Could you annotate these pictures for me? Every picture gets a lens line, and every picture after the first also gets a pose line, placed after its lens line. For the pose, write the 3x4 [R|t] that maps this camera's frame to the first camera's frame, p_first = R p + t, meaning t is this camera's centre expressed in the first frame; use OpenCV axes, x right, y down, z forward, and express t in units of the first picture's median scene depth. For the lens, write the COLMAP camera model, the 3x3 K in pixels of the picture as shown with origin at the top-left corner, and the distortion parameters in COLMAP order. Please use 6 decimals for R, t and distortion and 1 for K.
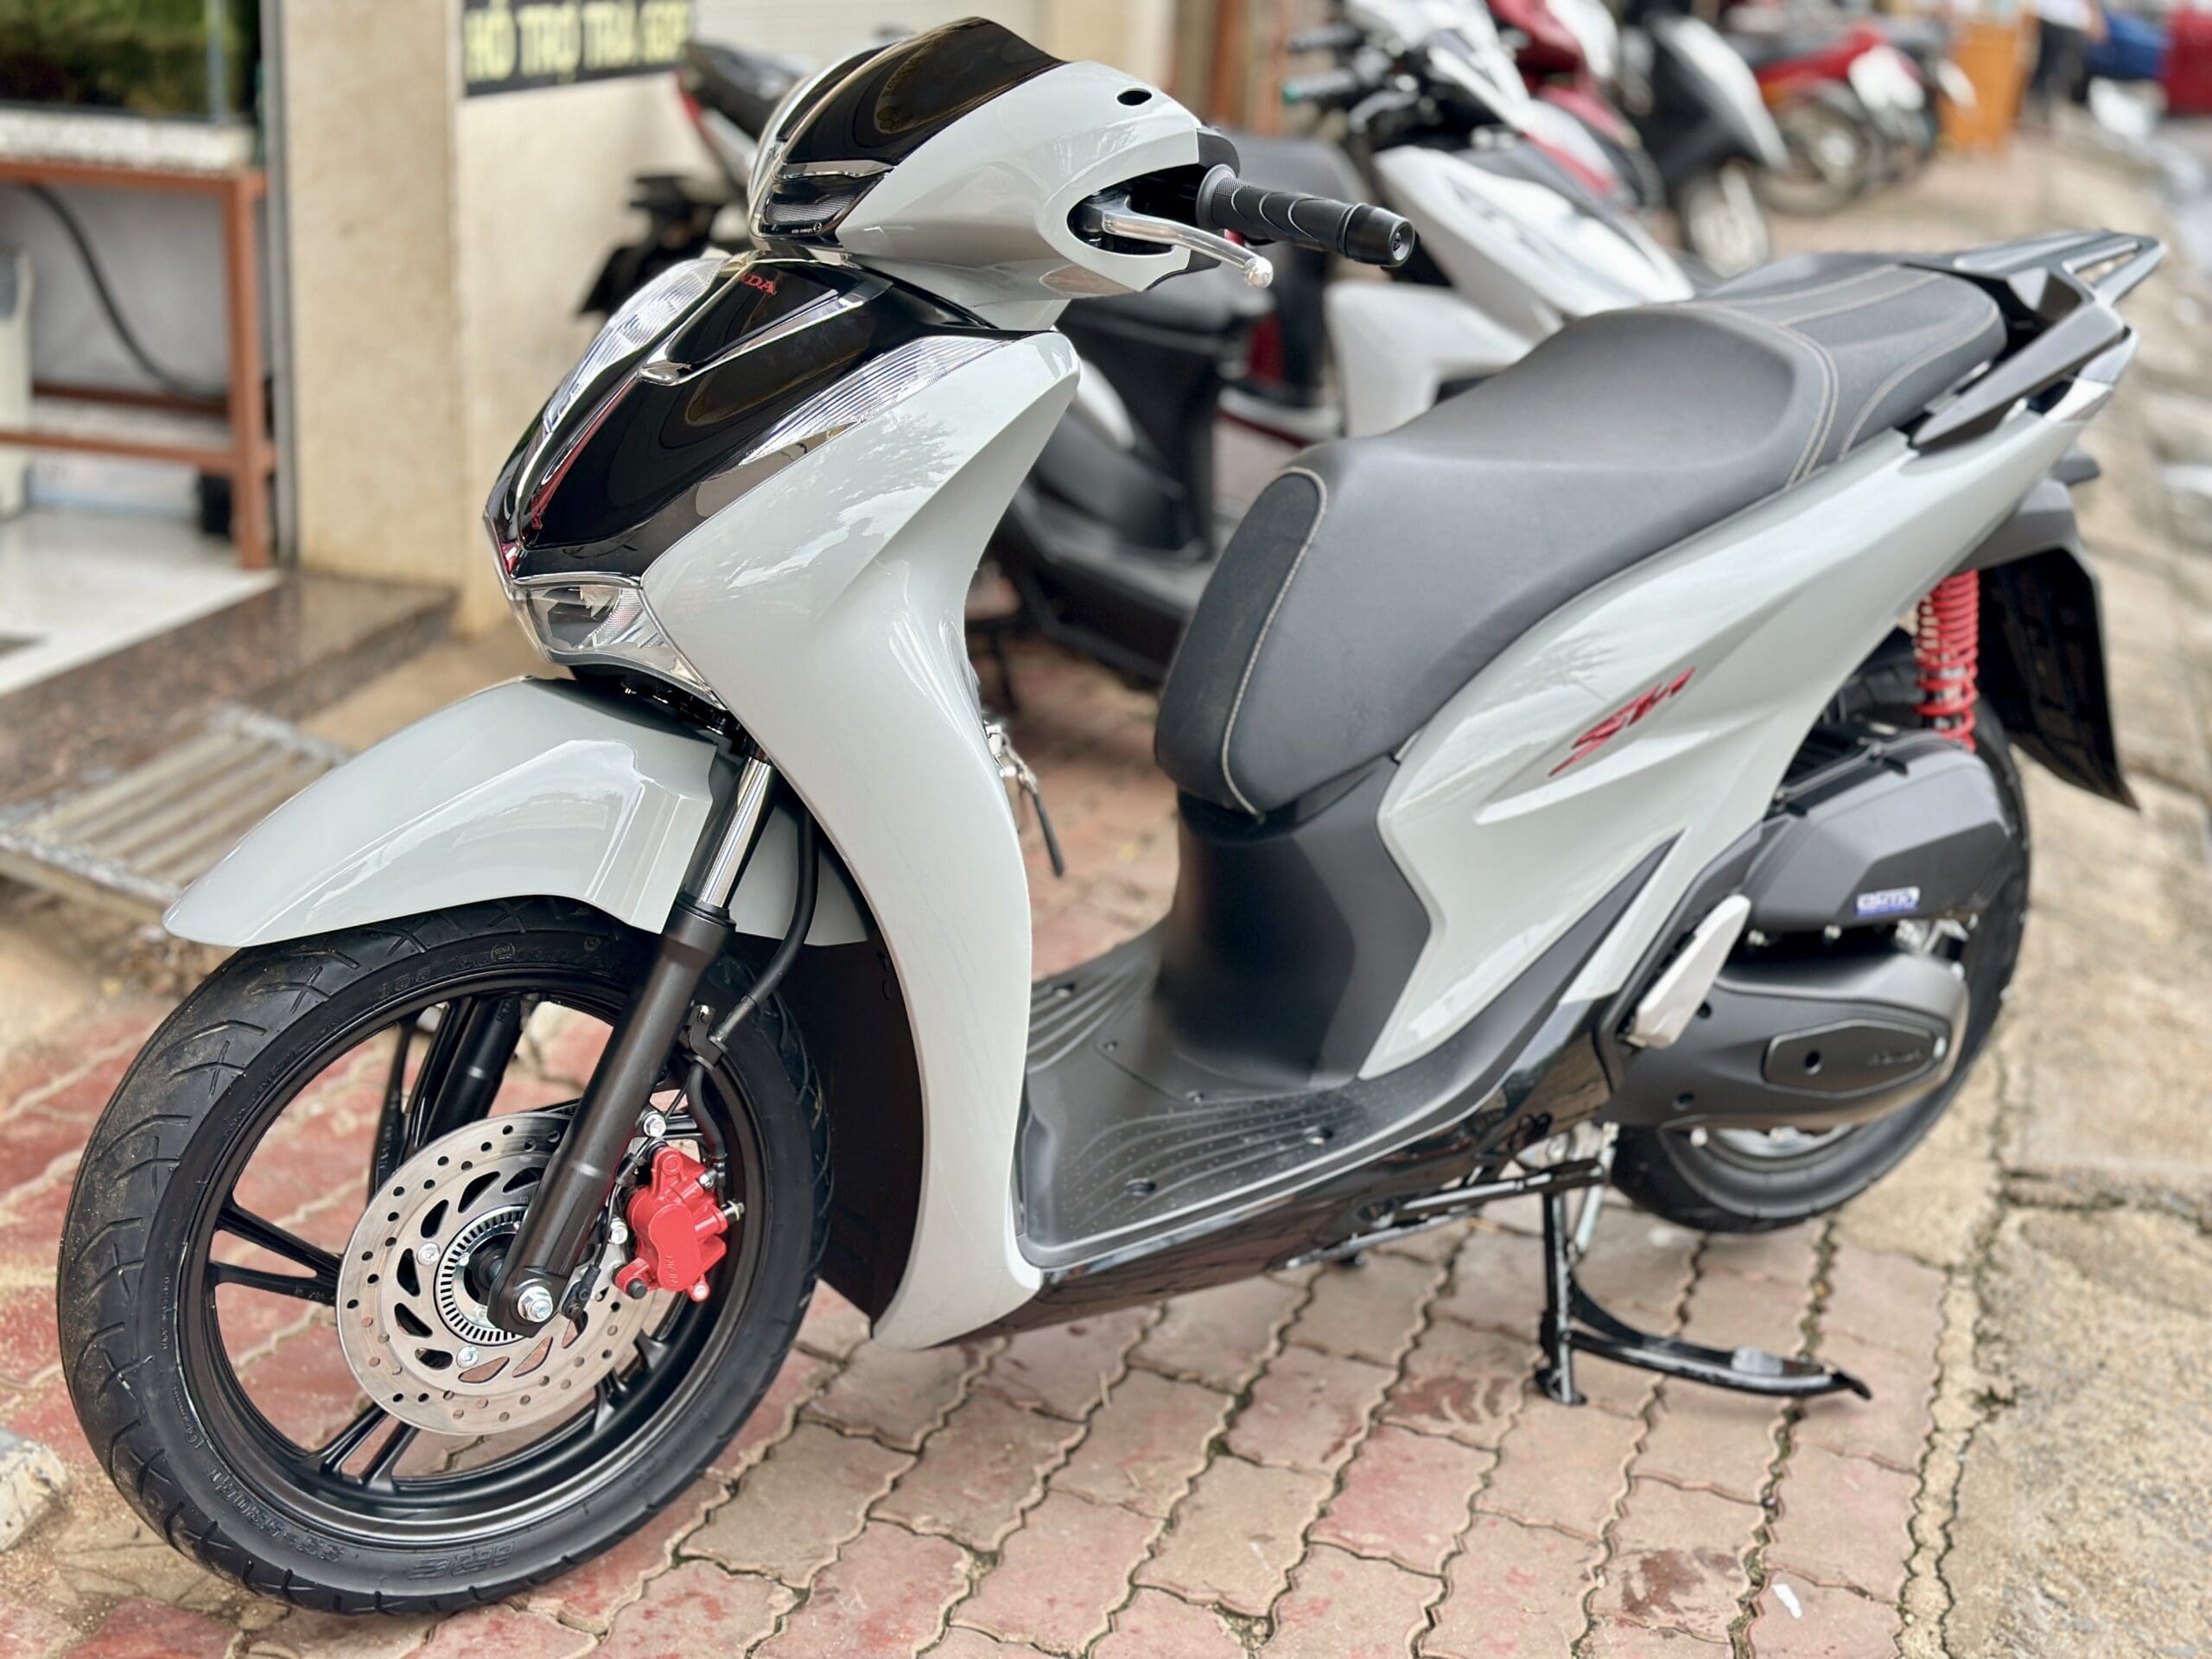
lens RADIAL K [[2997.5, 0, 1106.0], [0, 2997.5, 829.5], [0, 0, 1]] dist [0.179927, -0.323297]
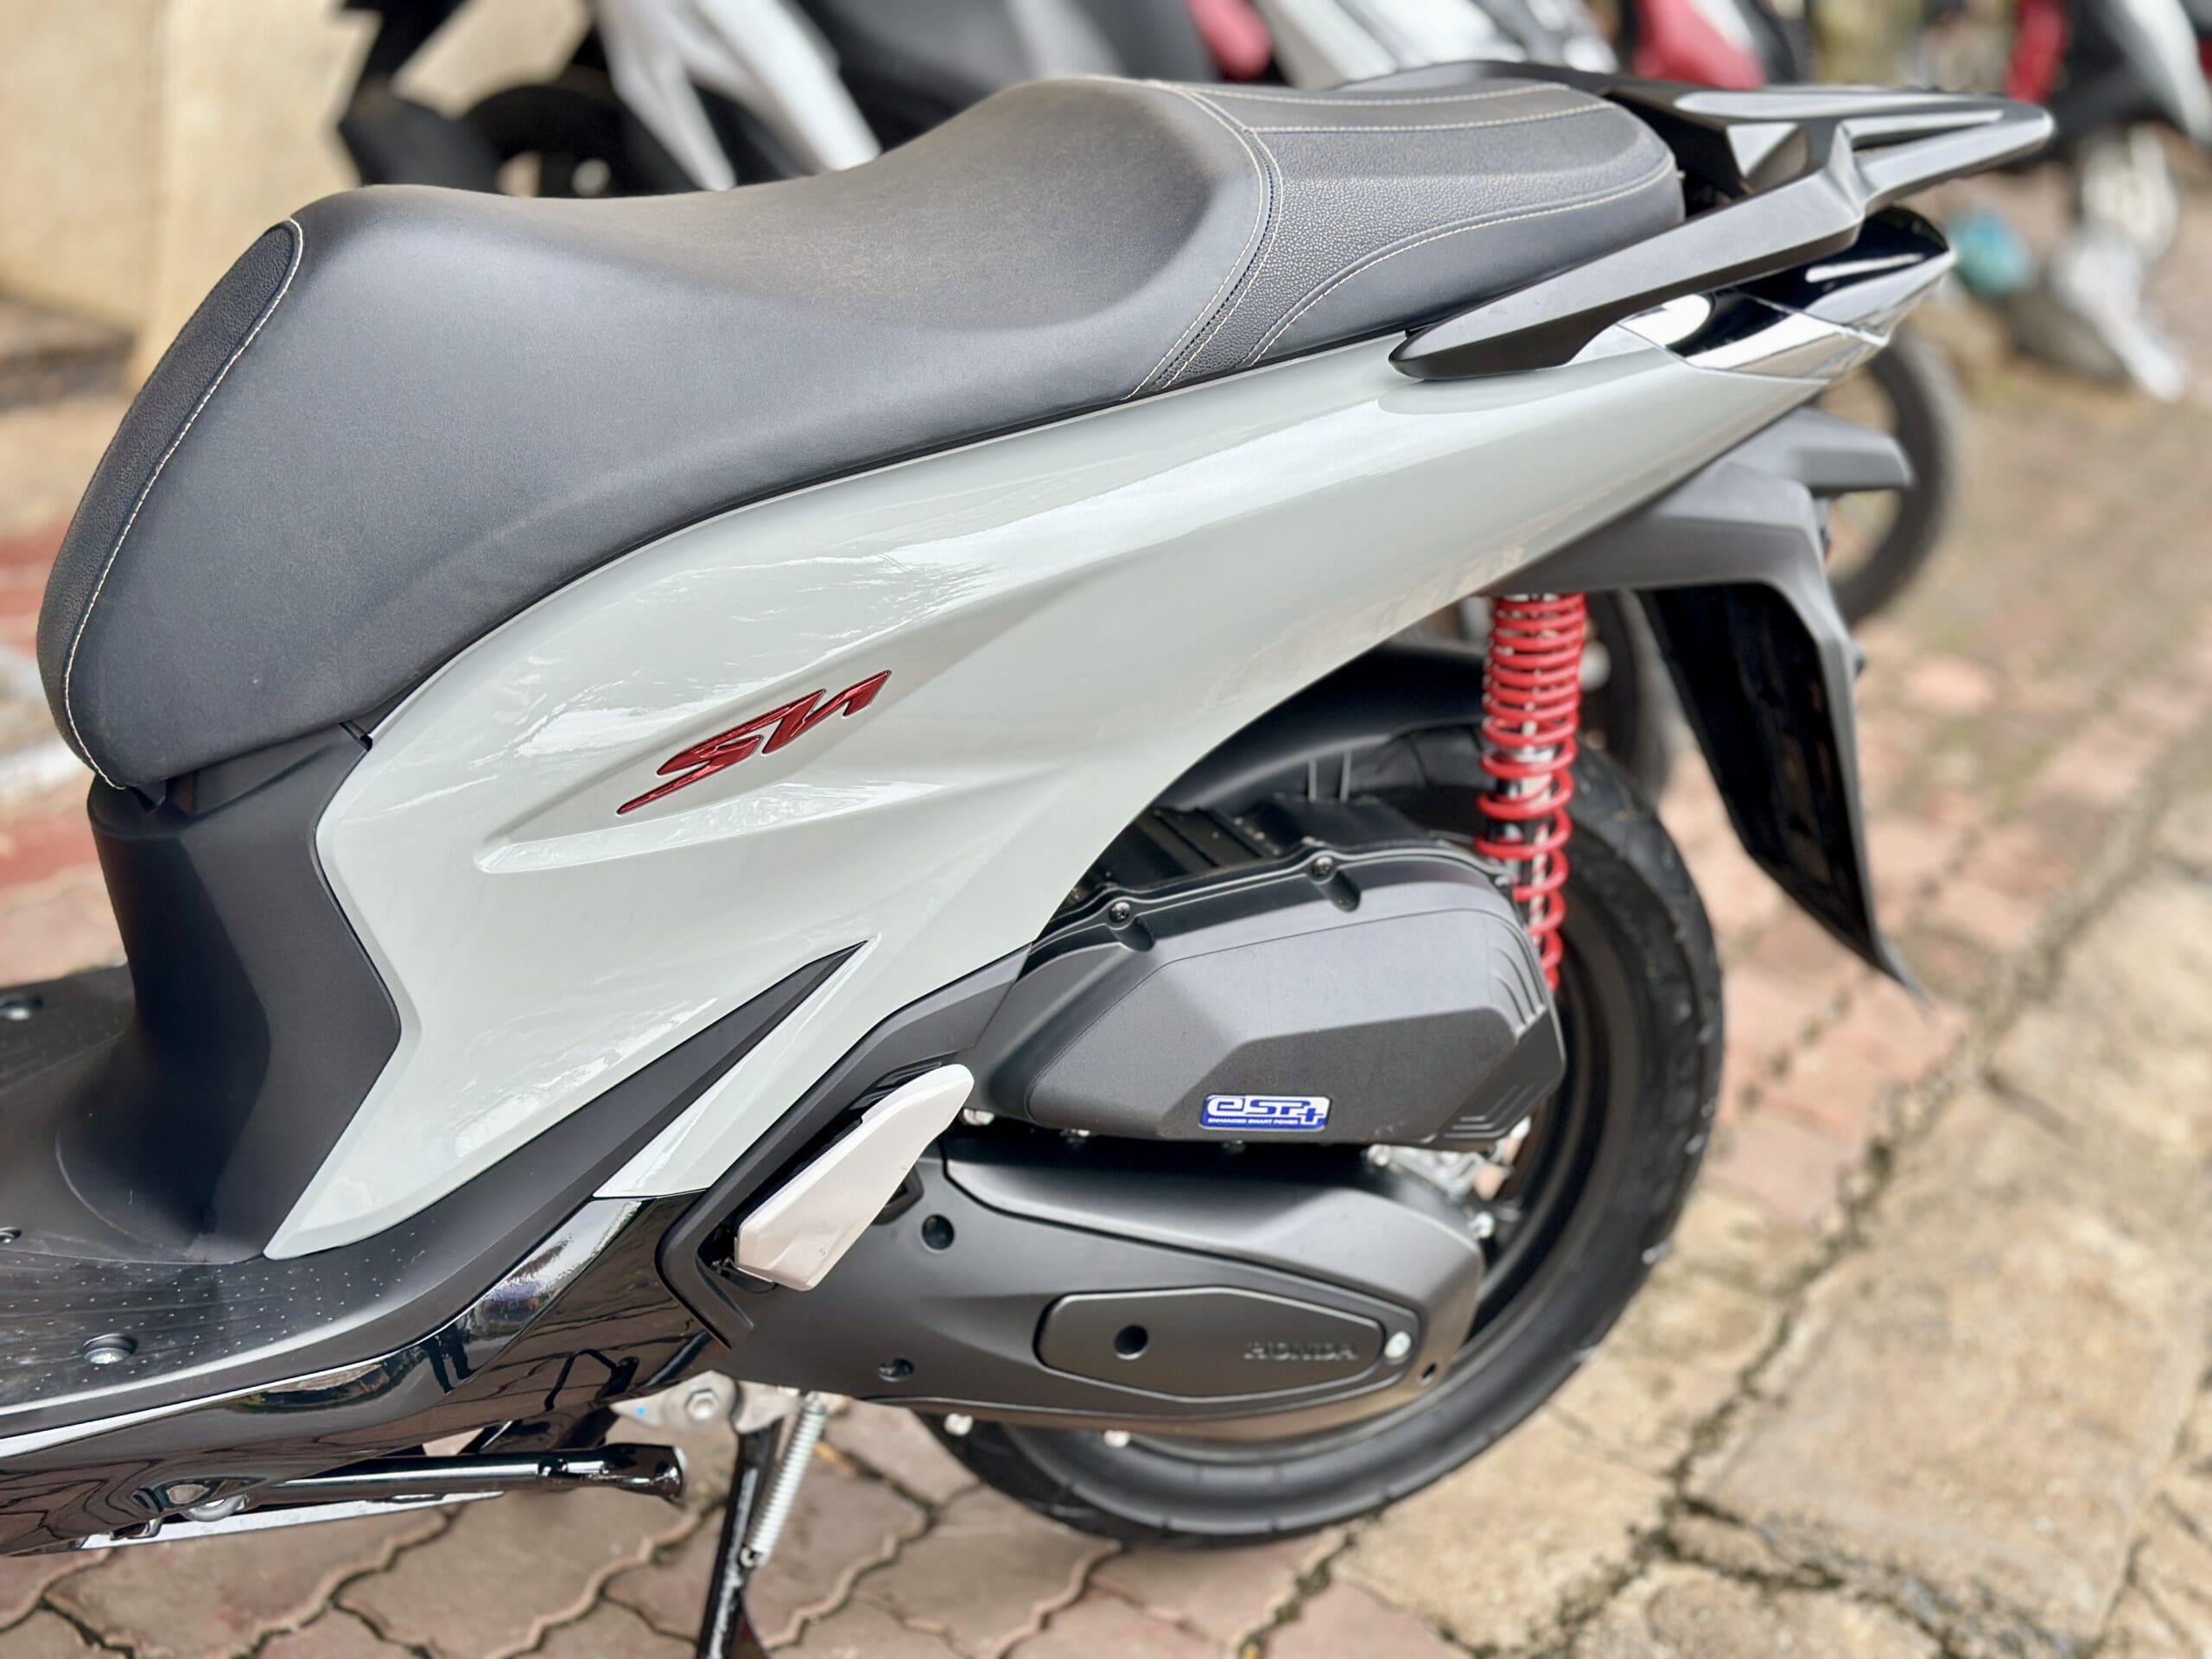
lens RADIAL K [[2997.5, 0, 1106.0], [0, 2997.5, 829.5], [0, 0, 1]] dist [0.179927, -0.323297]
pose [[0.975998, 0.174500, -0.130301, 0.296811], [-0.169866, 0.984395, 0.045951, -0.053745], [0.136286, -0.022714, 0.990409, 0.410065]]
